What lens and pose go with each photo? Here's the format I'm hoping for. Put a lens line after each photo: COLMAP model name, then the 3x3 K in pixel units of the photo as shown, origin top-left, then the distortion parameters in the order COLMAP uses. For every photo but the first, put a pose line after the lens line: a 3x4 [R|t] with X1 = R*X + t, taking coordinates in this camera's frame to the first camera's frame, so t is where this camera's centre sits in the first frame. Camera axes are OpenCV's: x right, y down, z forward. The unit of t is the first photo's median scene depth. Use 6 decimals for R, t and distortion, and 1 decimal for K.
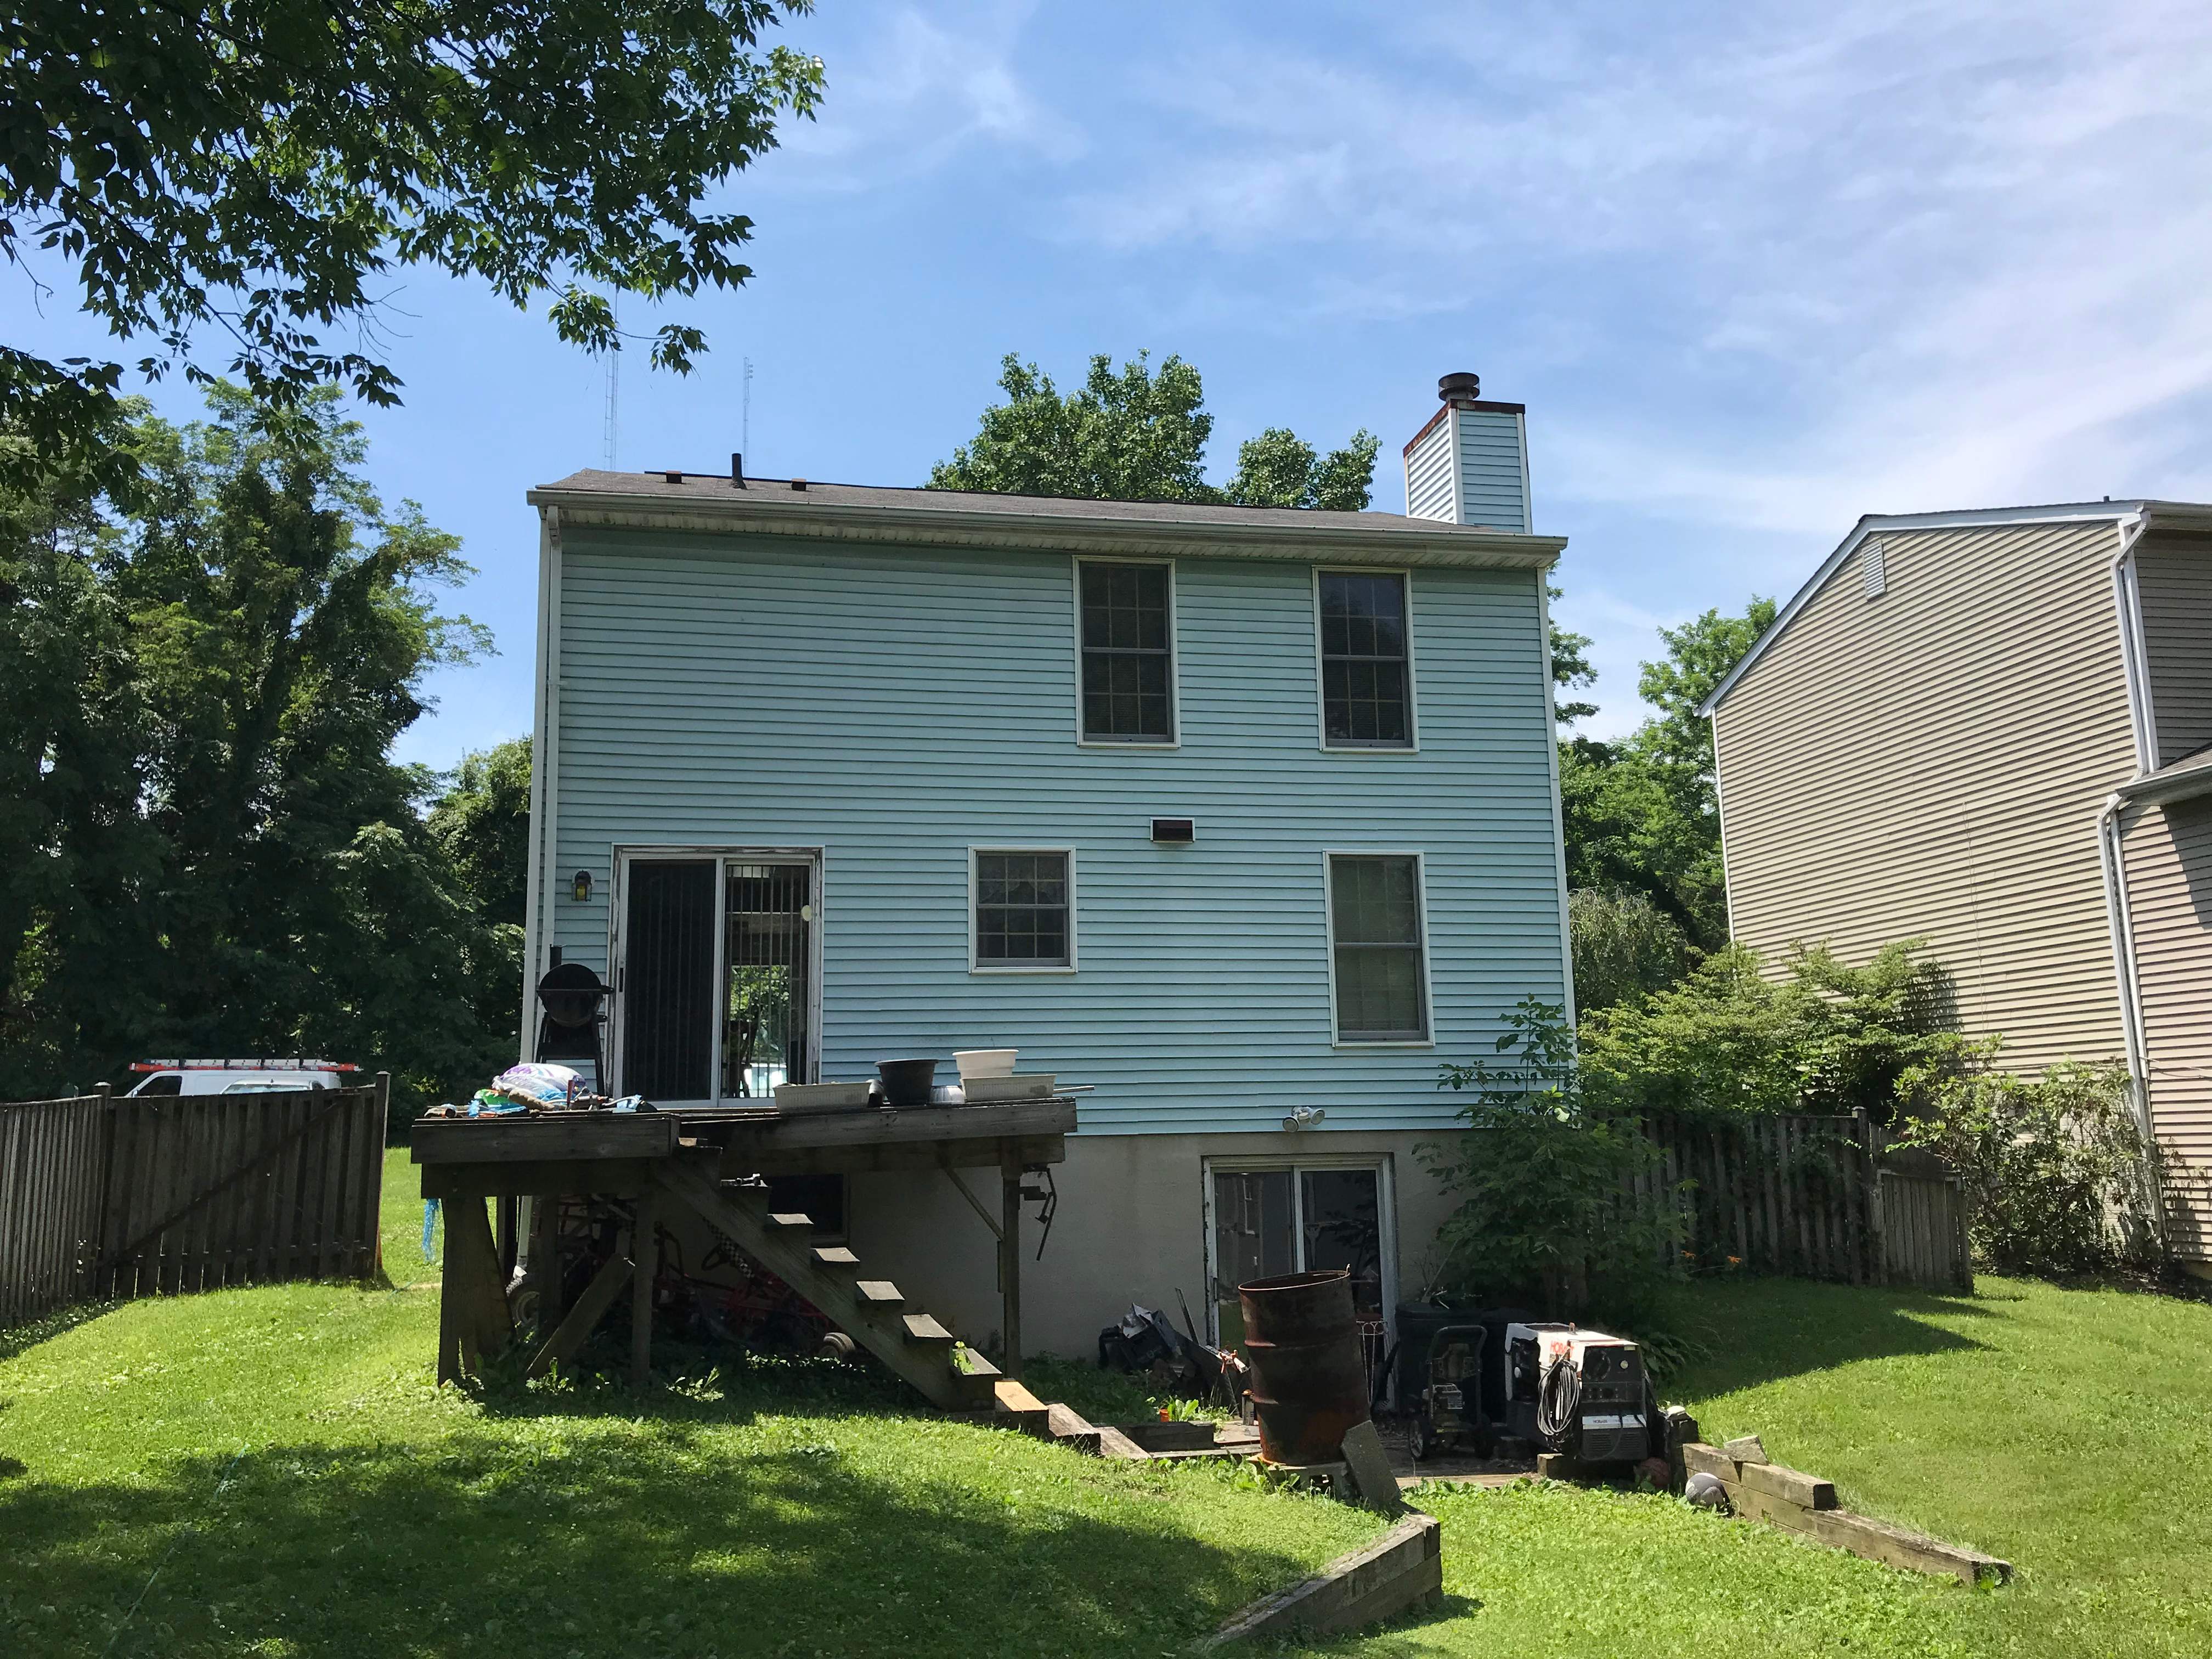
lens RADIAL K [[1822.4, 0, 1113.3], [0, 1822.4, 831.4], [0, 0, 1]] dist [0.086136, -0.219742]
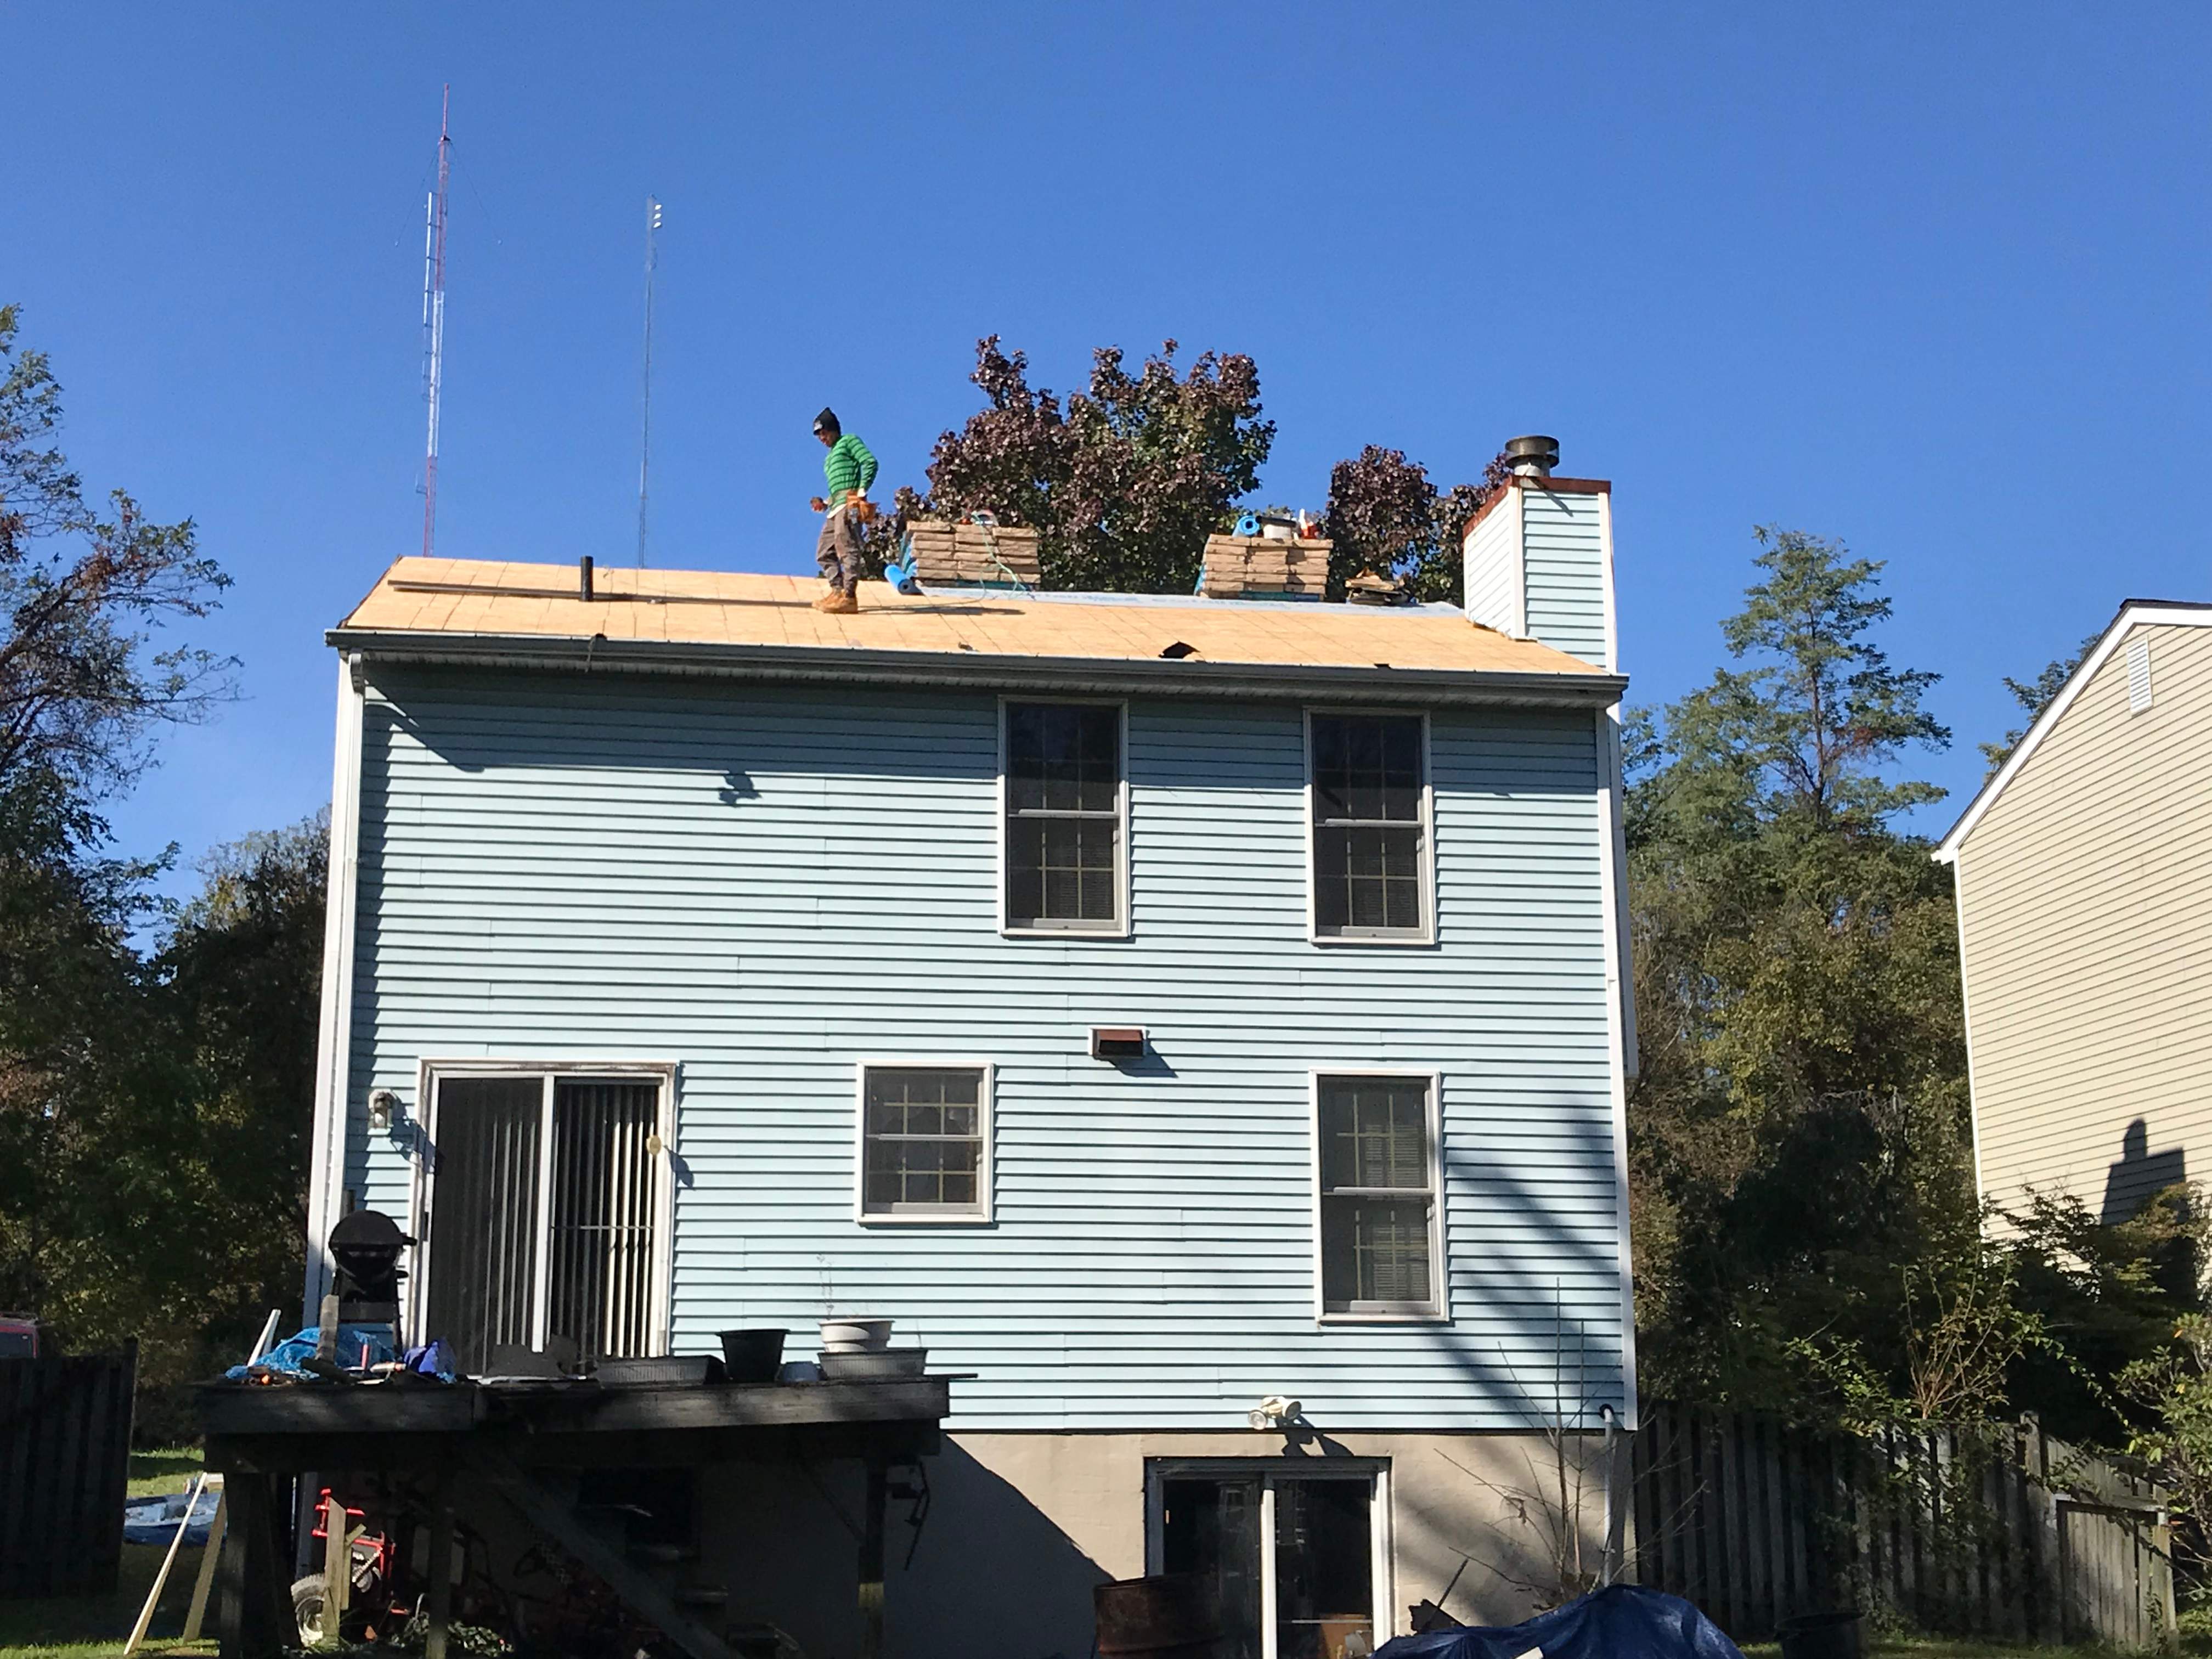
lens RADIAL K [[3073.7, 0, 1106.0], [0, 3073.7, 829.5], [0, 0, 1]] dist [0.169597, -0.659568]
pose [[0.998563, 0.006188, -0.053240, 0.099313], [-0.008269, 0.999207, -0.038957, -0.041527], [0.052956, 0.039342, 0.997822, -0.345351]]
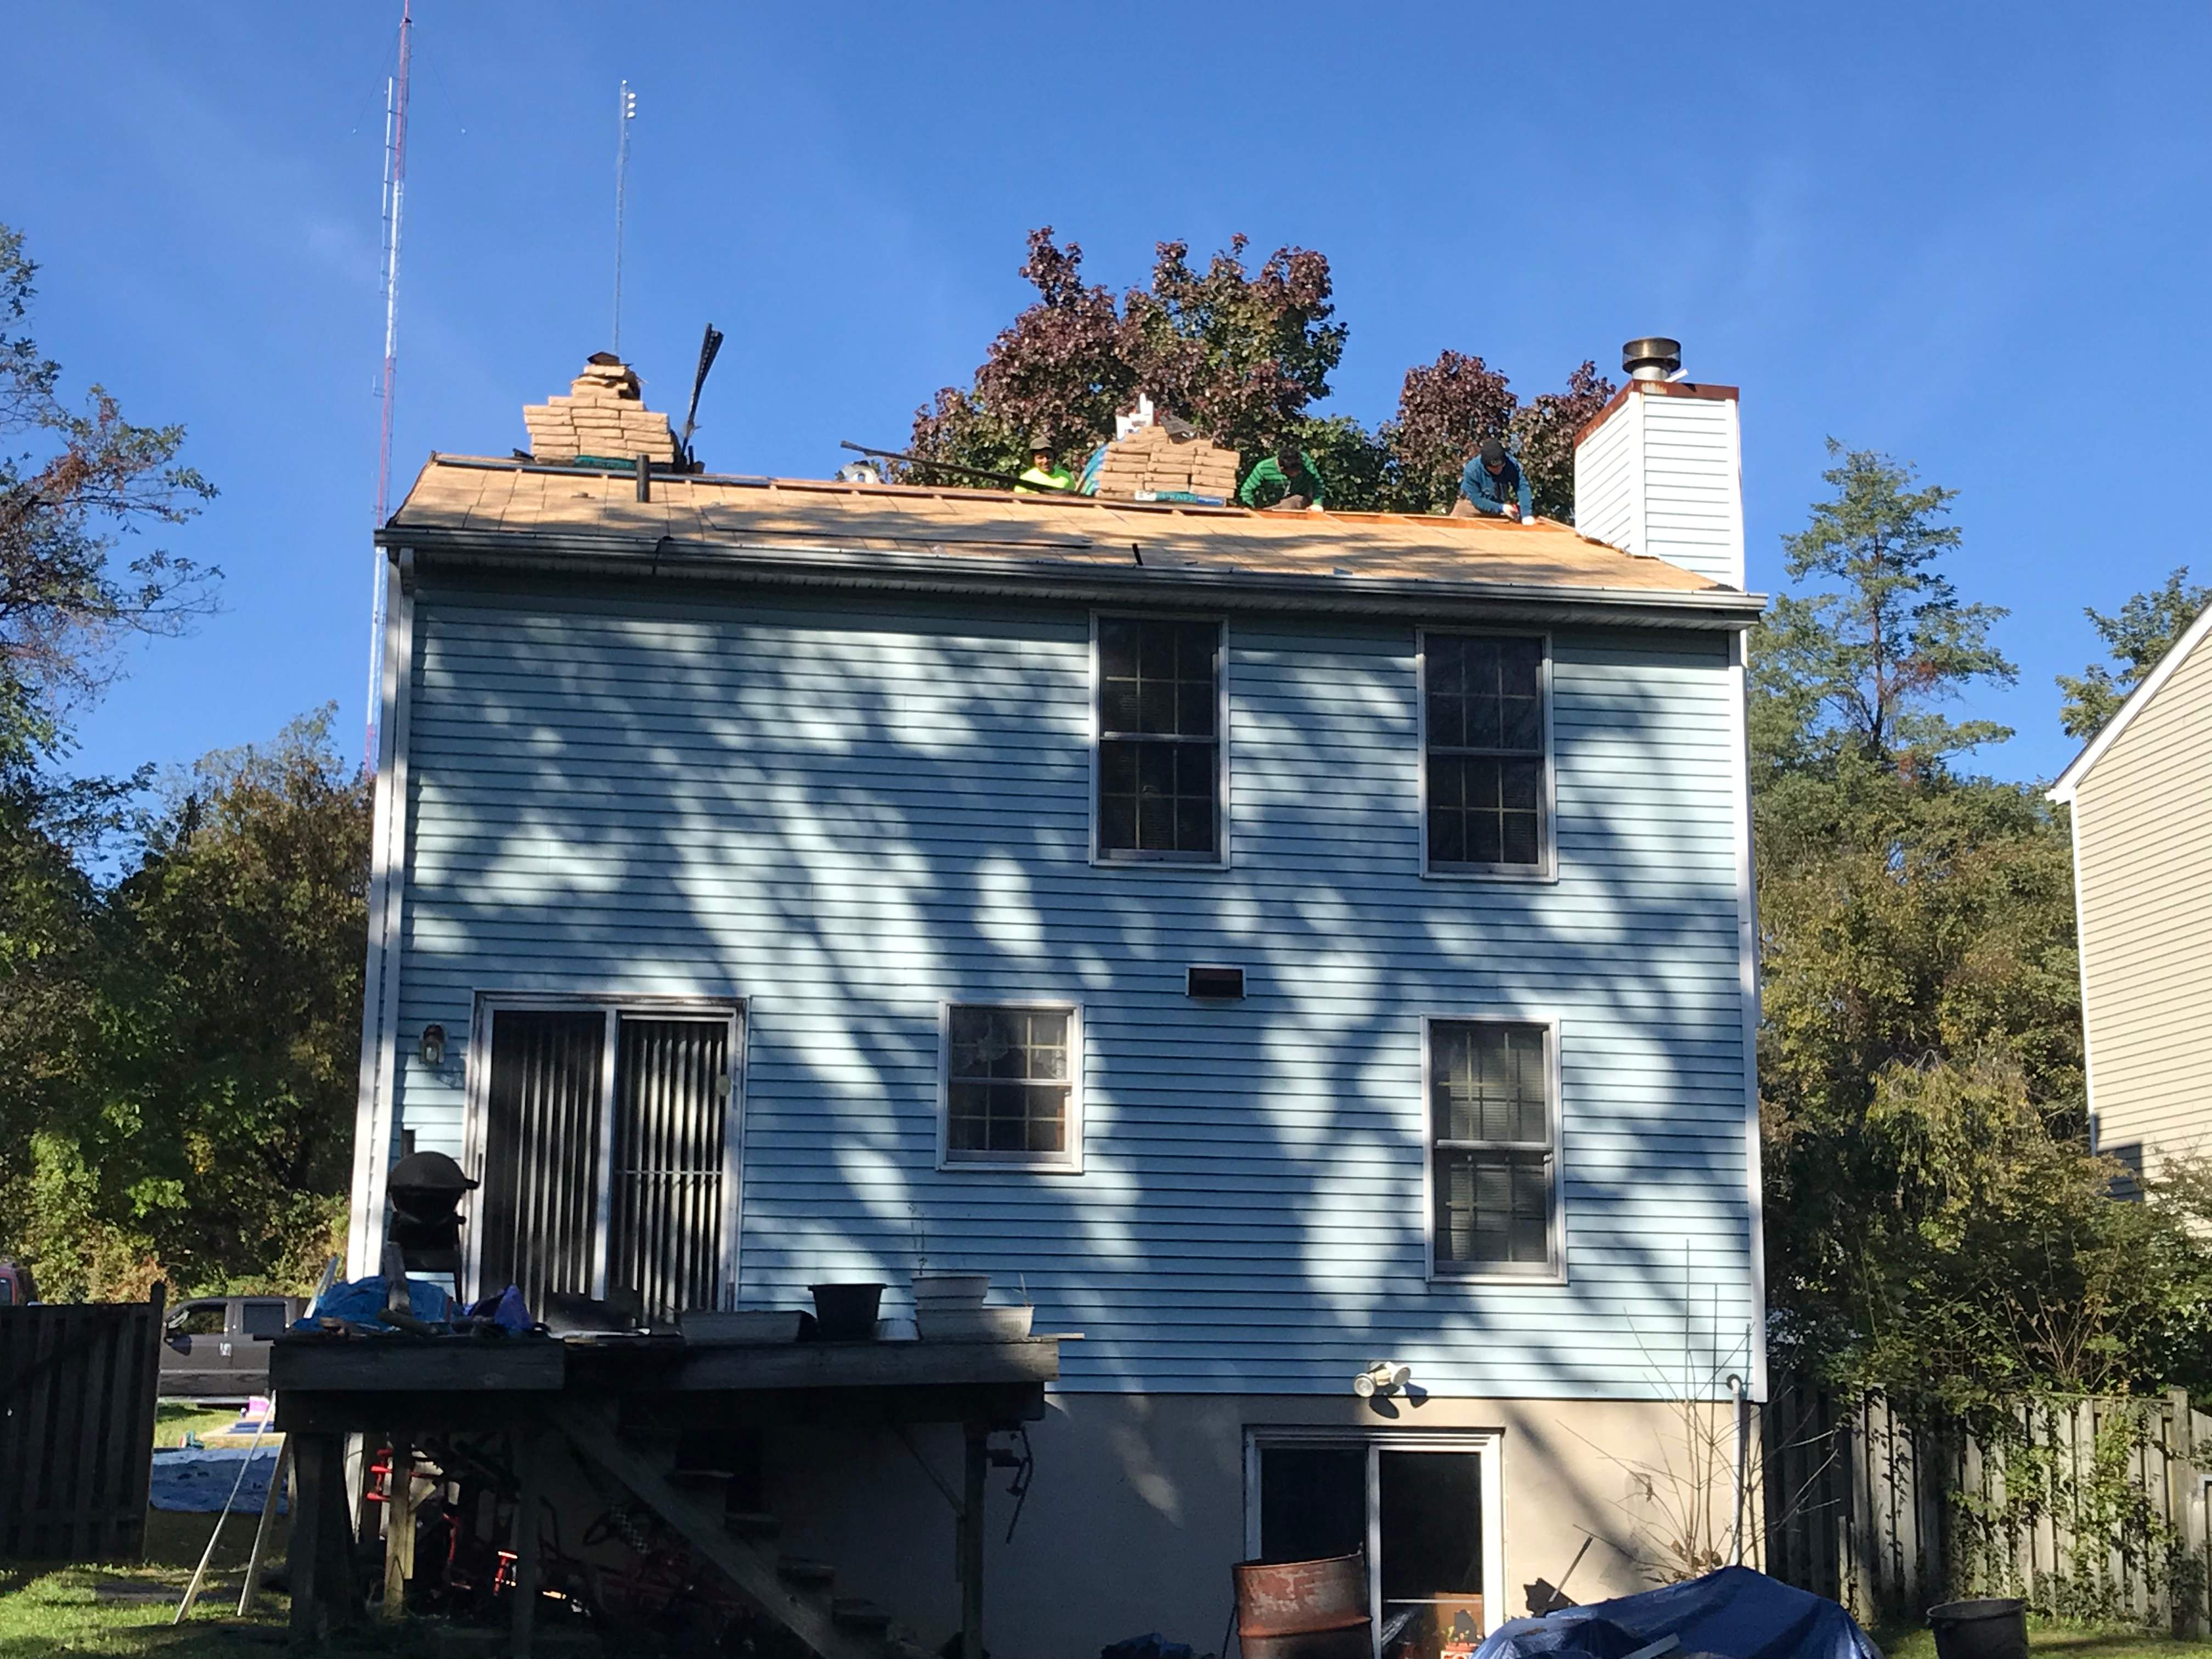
lens RADIAL K [[3214.3, 0, 1106.0], [0, 3214.3, 829.5], [0, 0, 1]] dist [0.215765, -0.925251]
pose [[0.998770, 0.020048, -0.045344, 0.046349], [-0.020891, 0.999616, -0.018208, -0.038353], [0.044962, 0.019133, 0.998805, -0.315941]]
